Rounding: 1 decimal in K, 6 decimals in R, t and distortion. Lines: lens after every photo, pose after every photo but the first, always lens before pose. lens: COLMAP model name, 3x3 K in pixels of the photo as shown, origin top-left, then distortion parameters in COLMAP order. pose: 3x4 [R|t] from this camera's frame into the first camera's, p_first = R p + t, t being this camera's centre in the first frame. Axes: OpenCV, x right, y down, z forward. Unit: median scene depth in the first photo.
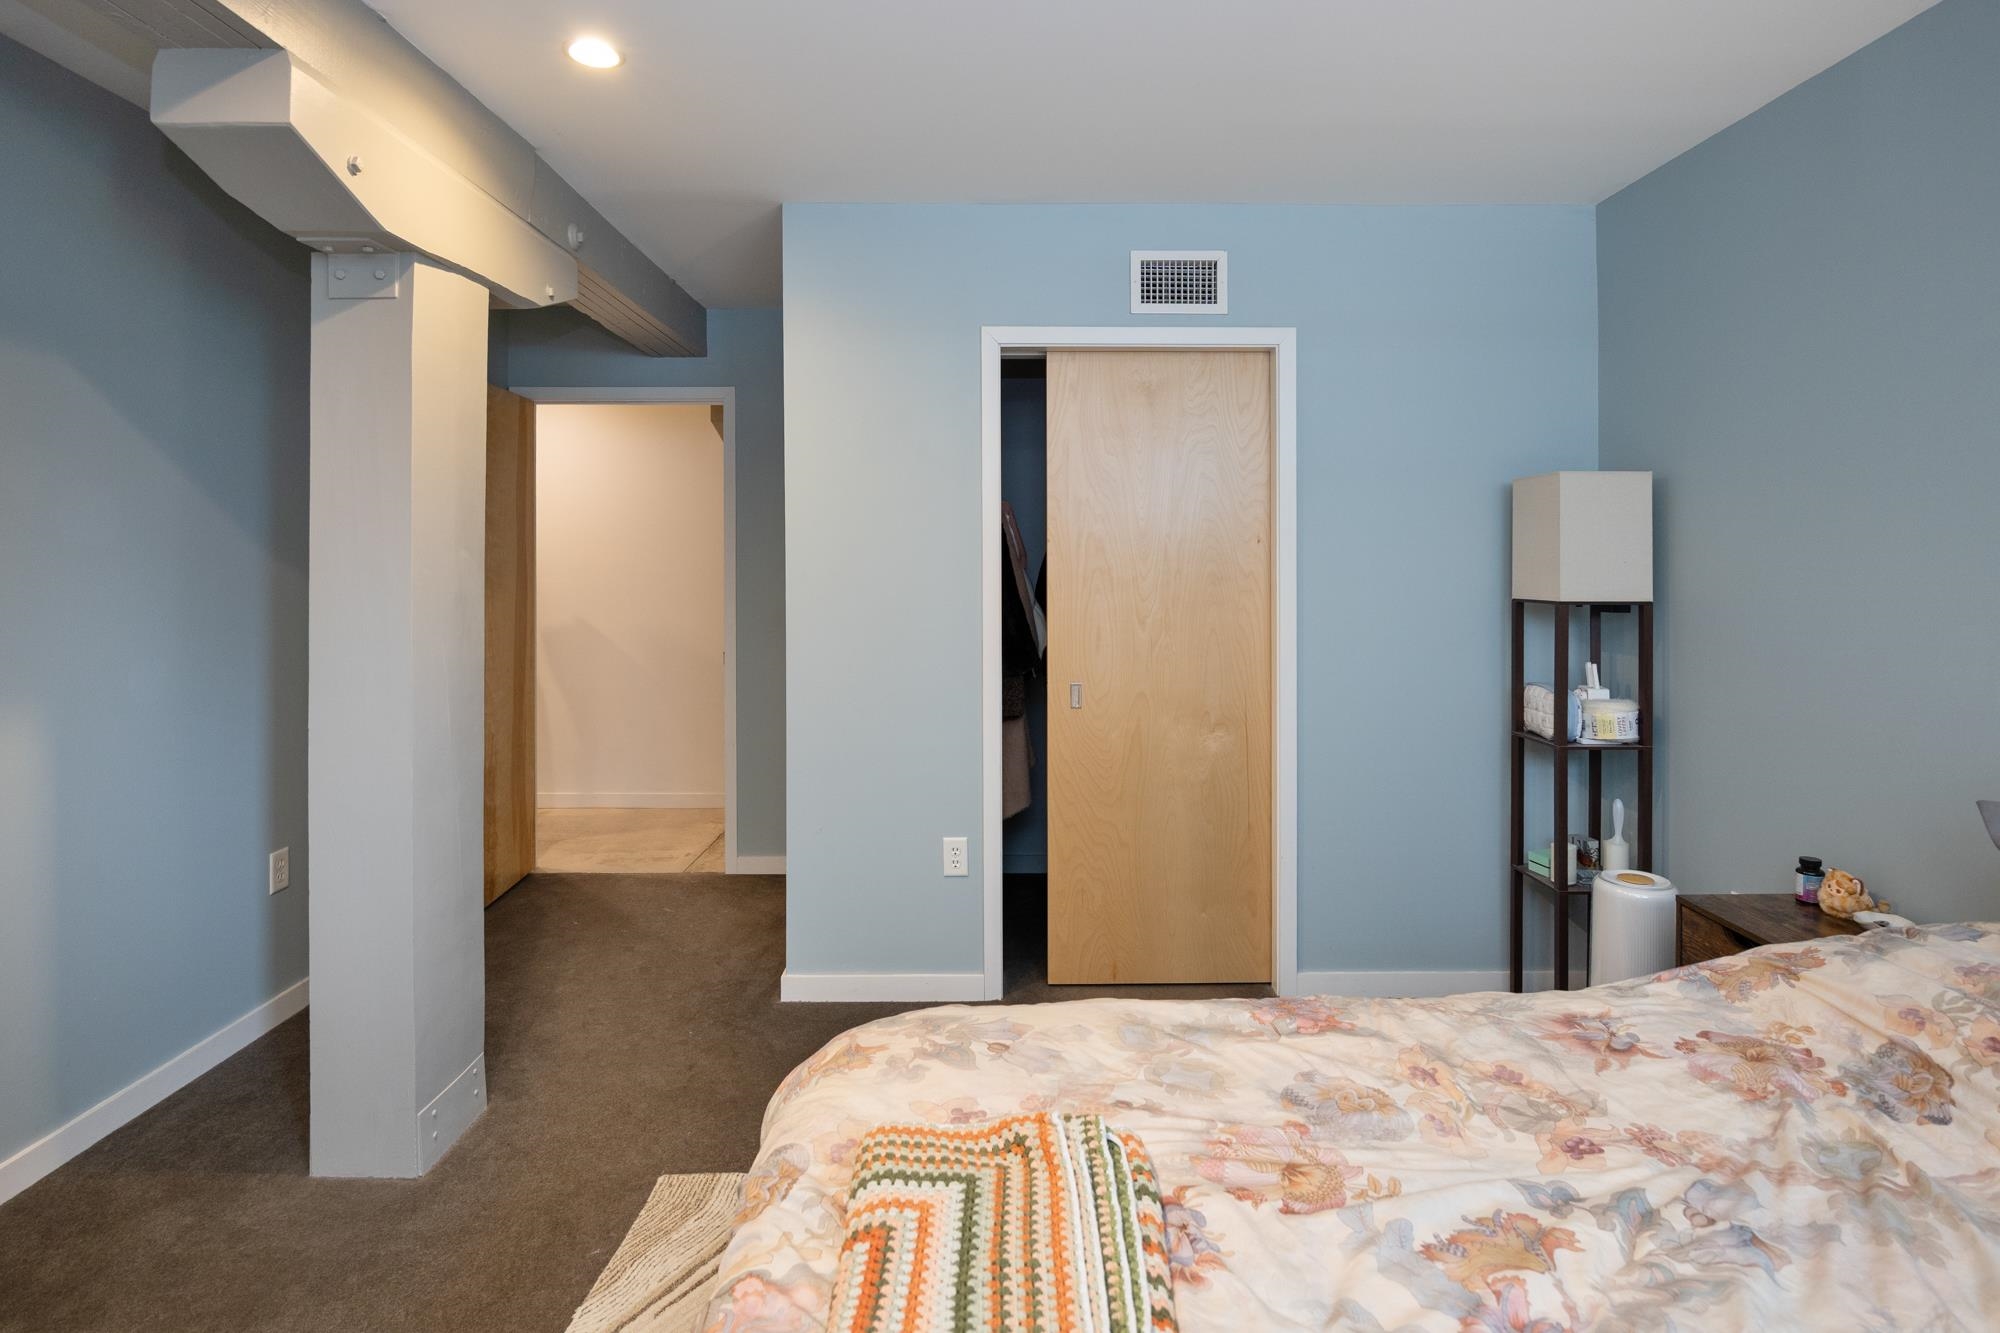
lens RADIAL K [[997.5, 0, 1007.1], [0, 997.5, 561.5], [0, 0, 1]] dist [-0.015372, 0.001916]
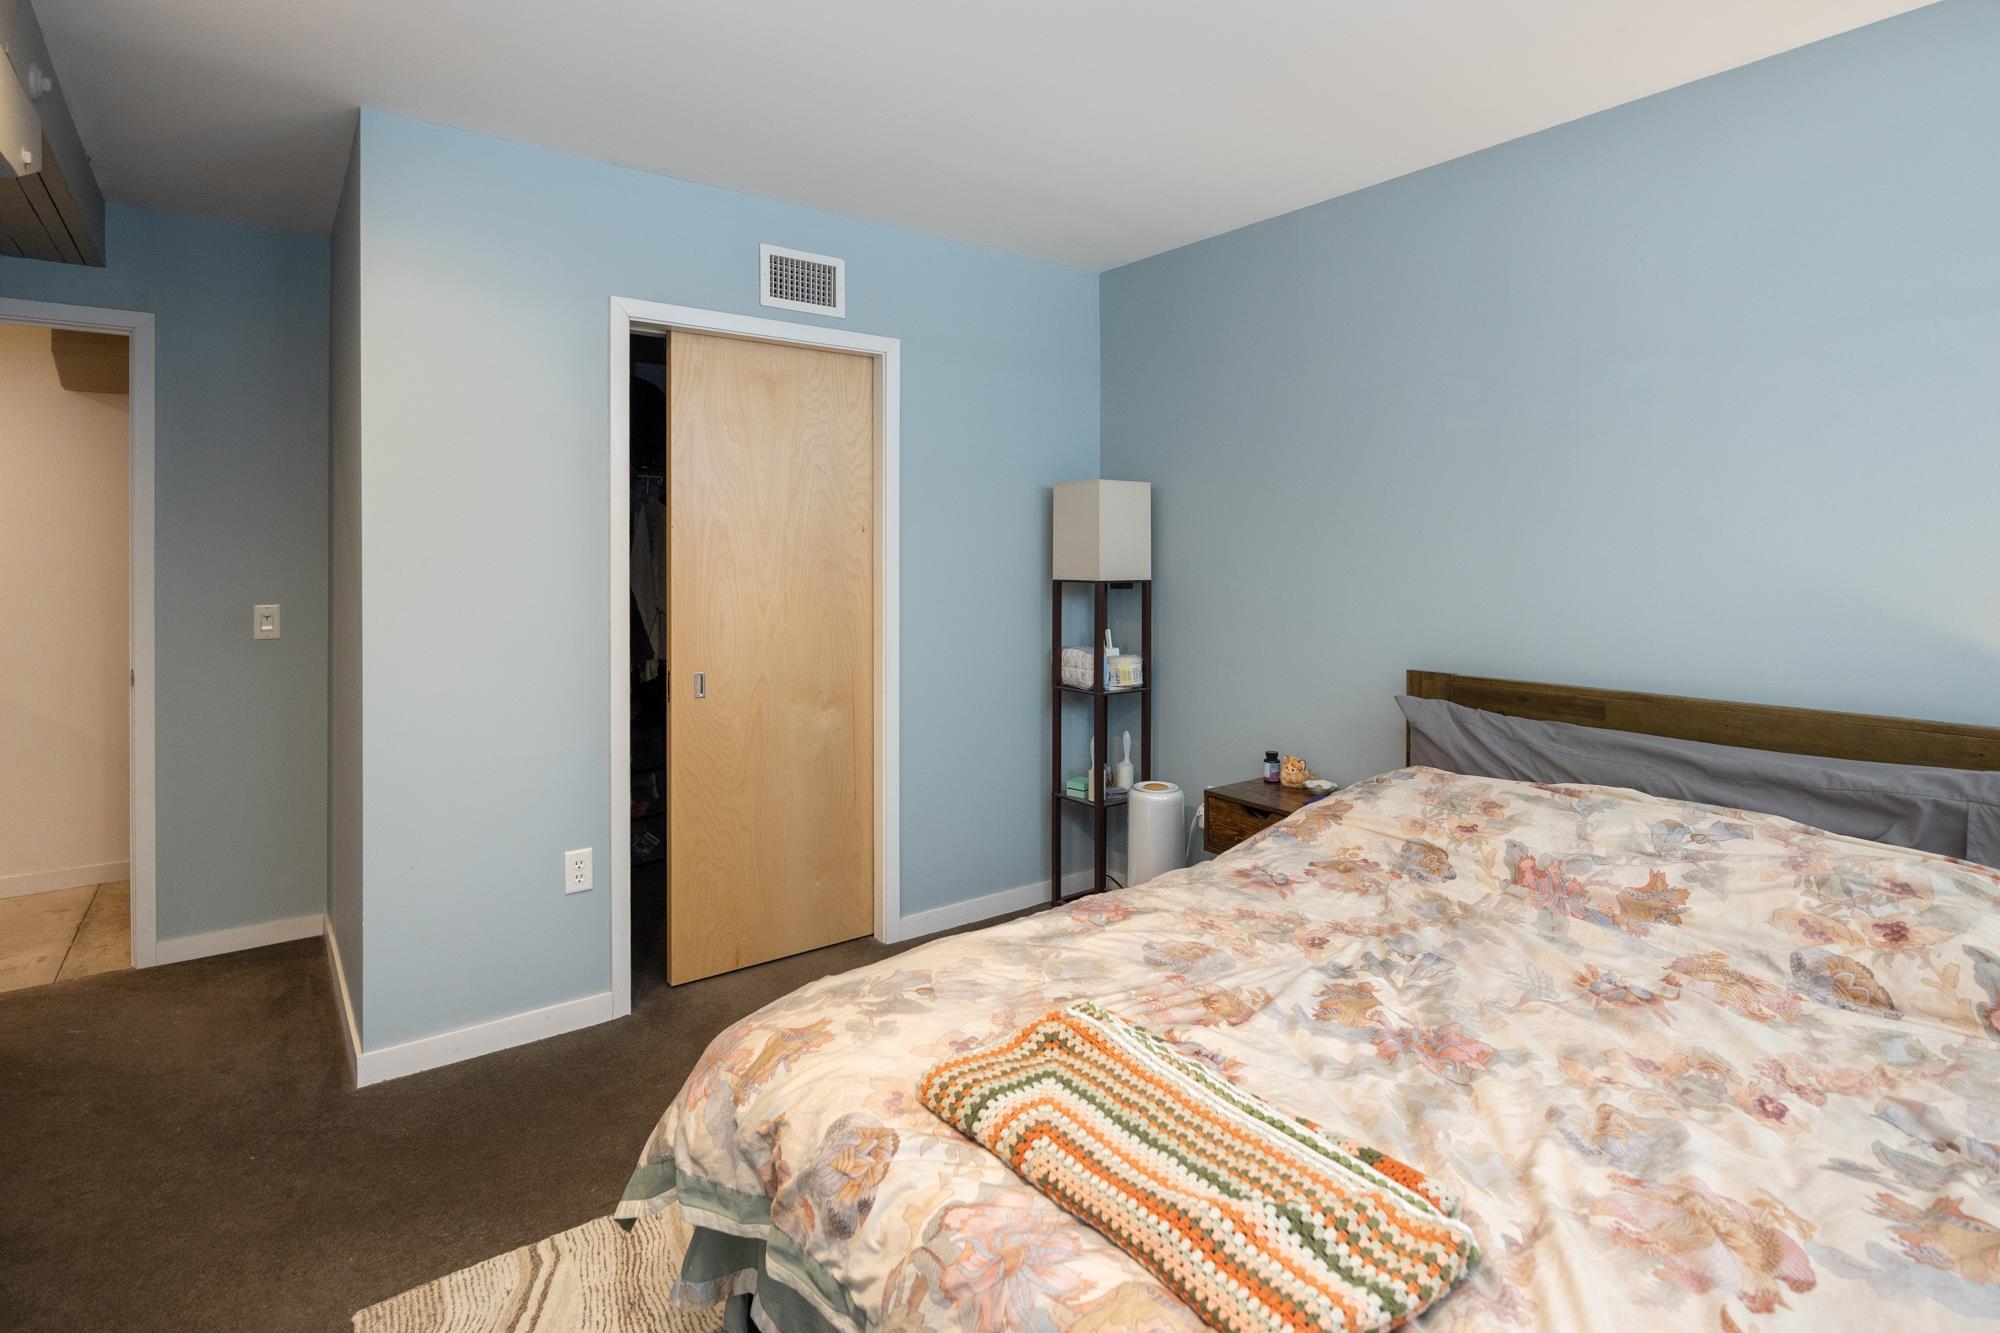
lens RADIAL K [[997.5, 0, 1007.1], [0, 997.5, 561.5], [0, 0, 1]] dist [-0.015372, 0.001916]
pose [[0.801479, -0.004595, 0.598006, -0.320998], [-0.001048, 0.999958, 0.009087, 0.003472], [-0.598023, -0.007909, 0.801440, 0.039808]]
